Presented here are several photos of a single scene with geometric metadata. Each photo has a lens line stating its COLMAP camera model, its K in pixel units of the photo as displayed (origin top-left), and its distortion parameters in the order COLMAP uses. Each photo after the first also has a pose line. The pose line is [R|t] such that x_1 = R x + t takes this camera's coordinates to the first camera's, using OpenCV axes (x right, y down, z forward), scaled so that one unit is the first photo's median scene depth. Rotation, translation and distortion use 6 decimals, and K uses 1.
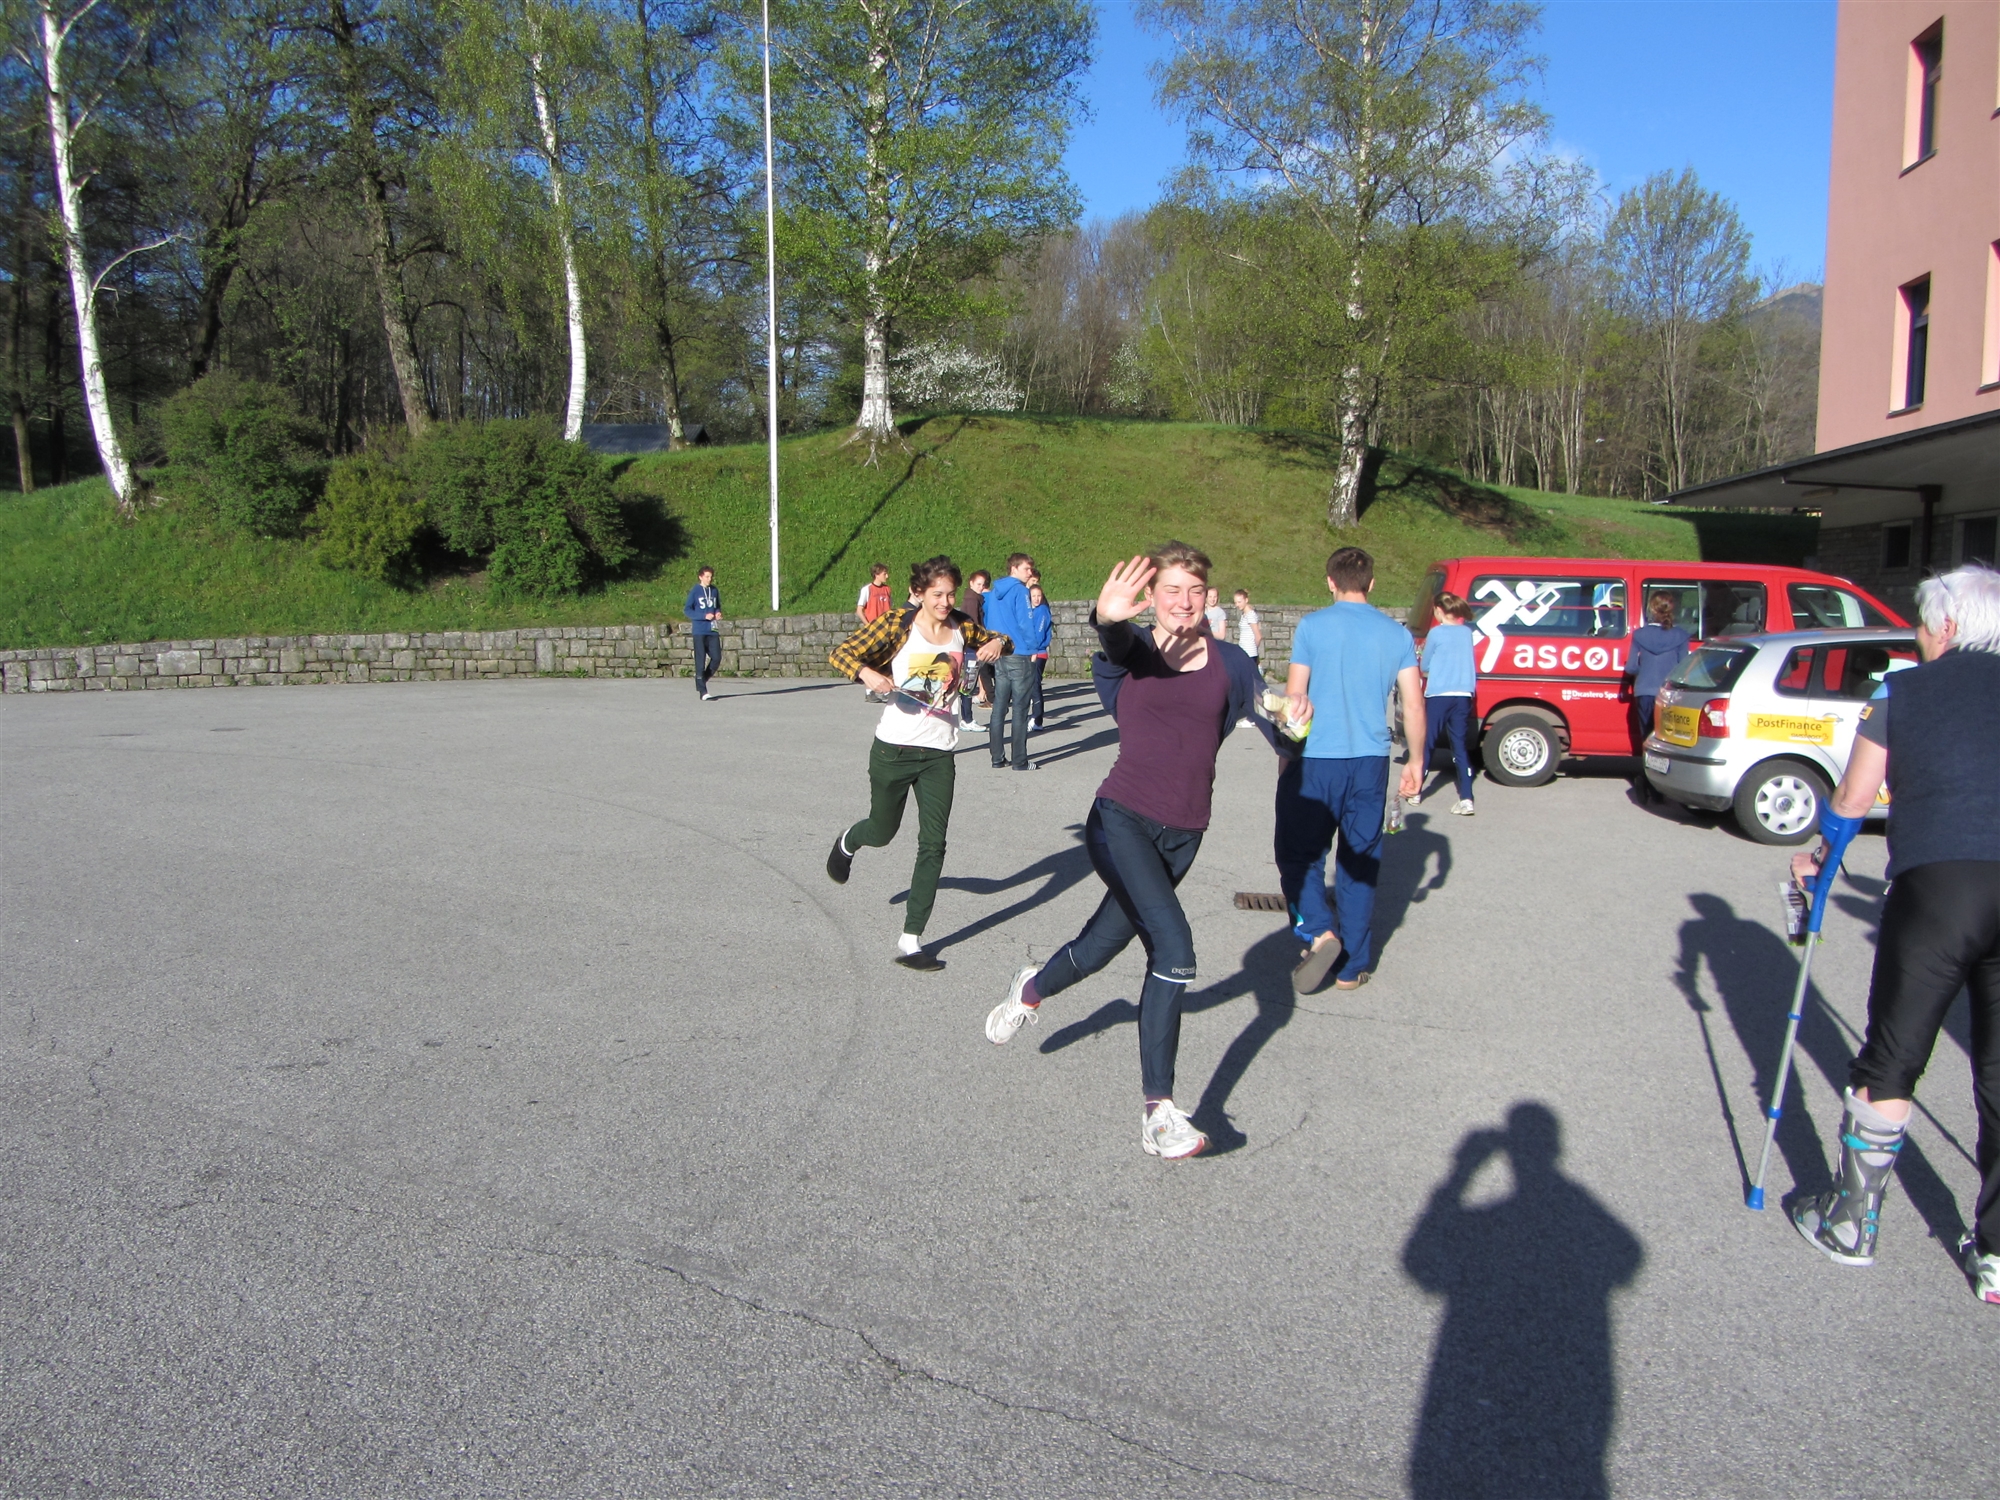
lens RADIAL K [[1651.5, 0, 1000.0], [0, 1651.5, 753.9], [0, 0, 1]] dist [-0.002826, -0.015064]
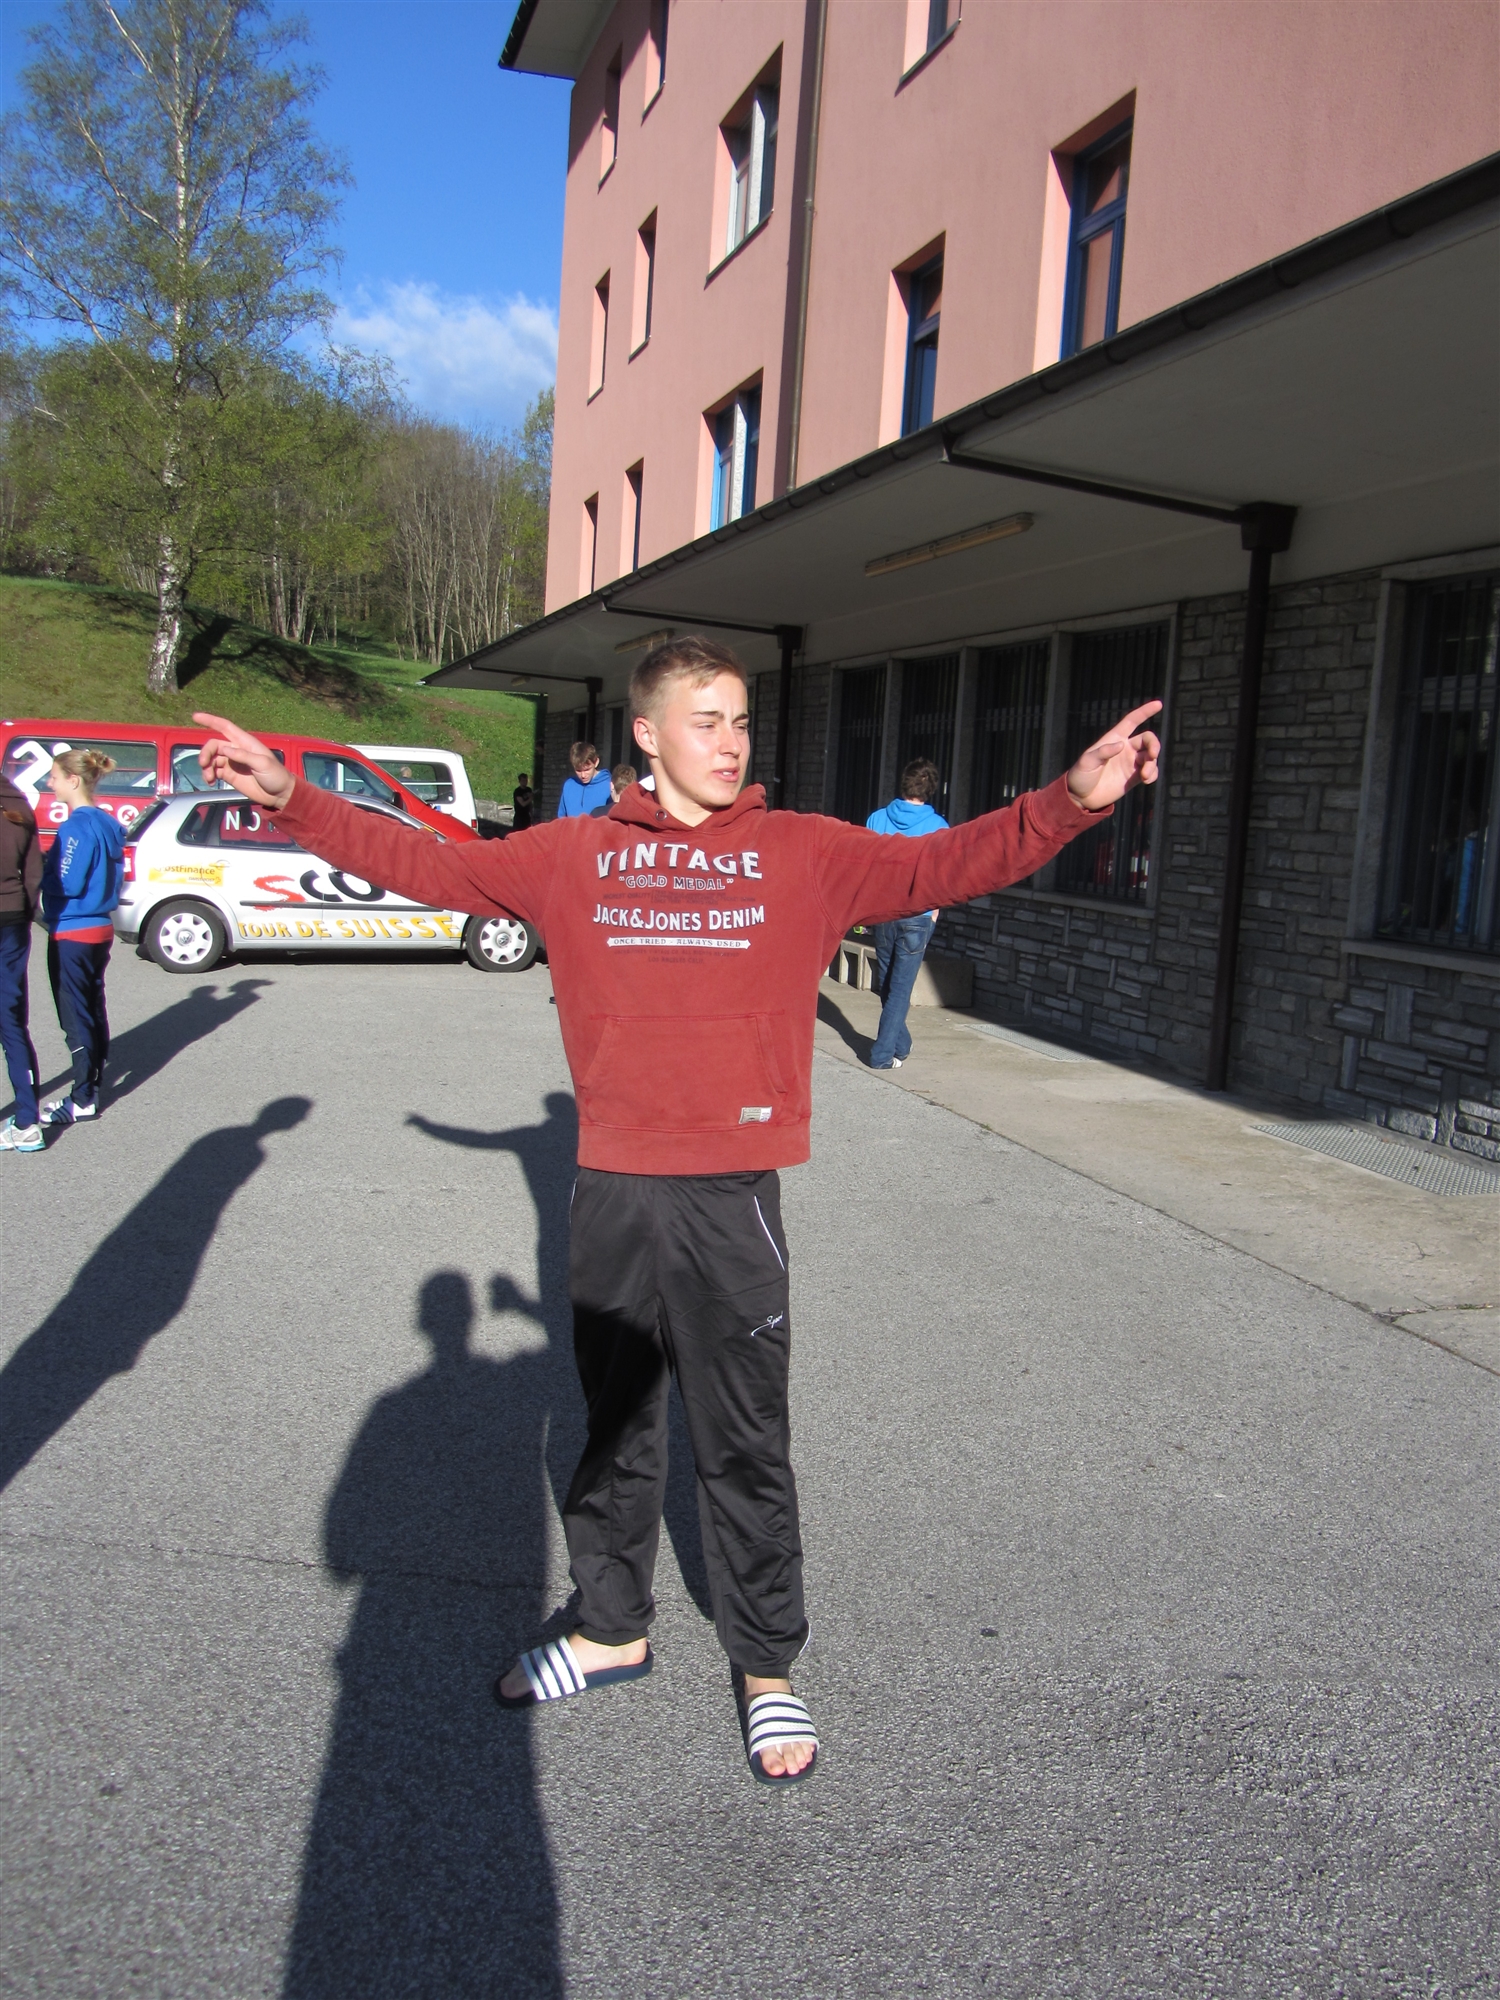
lens RADIAL K [[1651.5, 0, 750.2], [0, 1651.5, 999.7], [0, 0, 1]] dist [-0.002826, -0.015064]
pose [[0.909238, -0.030507, 0.415157, 0.144118], [0.012780, 0.998887, 0.045411, 0.010687], [-0.416080, -0.035983, 0.908616, -0.093242]]
